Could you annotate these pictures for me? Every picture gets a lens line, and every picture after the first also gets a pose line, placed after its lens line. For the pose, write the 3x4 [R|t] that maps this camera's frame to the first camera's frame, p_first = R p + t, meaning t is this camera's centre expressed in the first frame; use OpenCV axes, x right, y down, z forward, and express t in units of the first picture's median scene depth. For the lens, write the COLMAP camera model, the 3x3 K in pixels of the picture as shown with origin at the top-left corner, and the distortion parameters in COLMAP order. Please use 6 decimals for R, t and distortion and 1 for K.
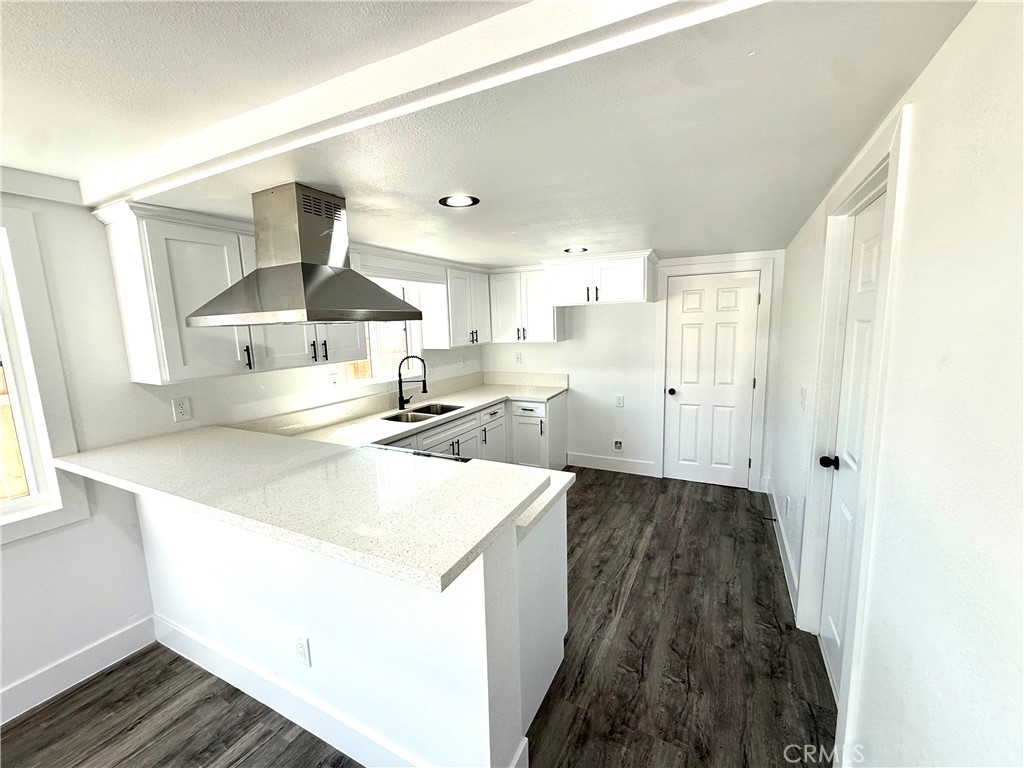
lens RADIAL K [[410.1, 0, 510.0], [0, 410.1, 381.8], [0, 0, 1]] dist [0.001176, 0.000095]
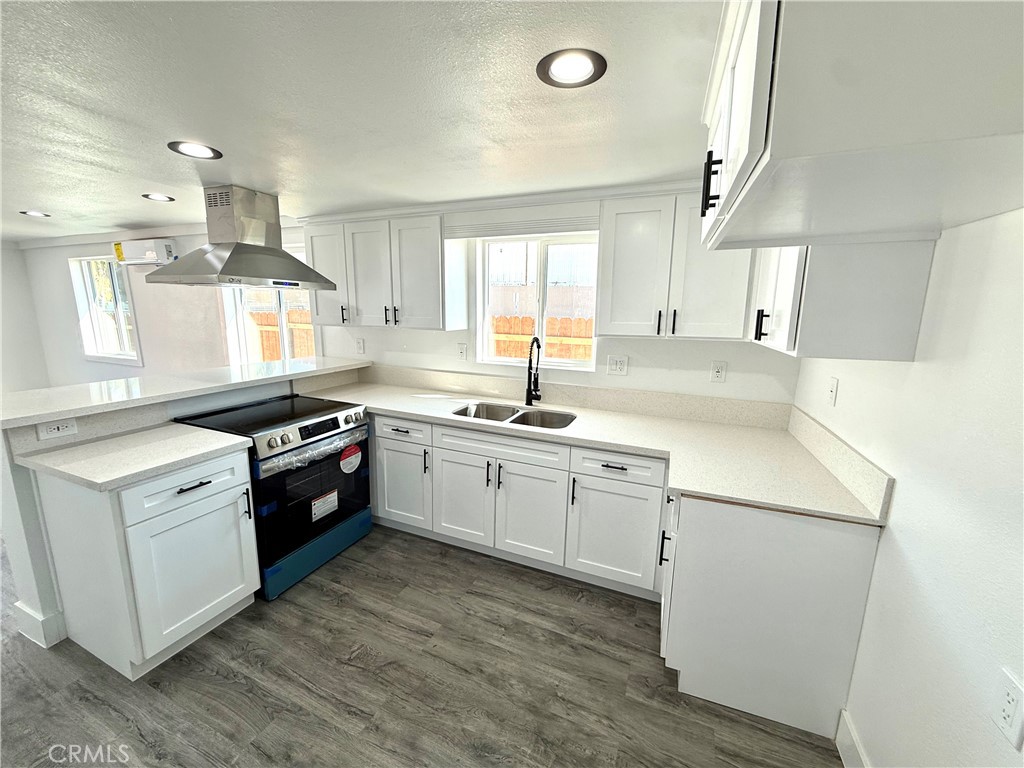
lens RADIAL K [[410.1, 0, 510.0], [0, 410.1, 381.8], [0, 0, 1]] dist [0.001176, 0.000095]
pose [[0.076726, 0.210941, -0.974483, 0.656430], [-0.164092, 0.966708, 0.196339, -0.165794], [0.983457, 0.144841, 0.108786, 1.169640]]
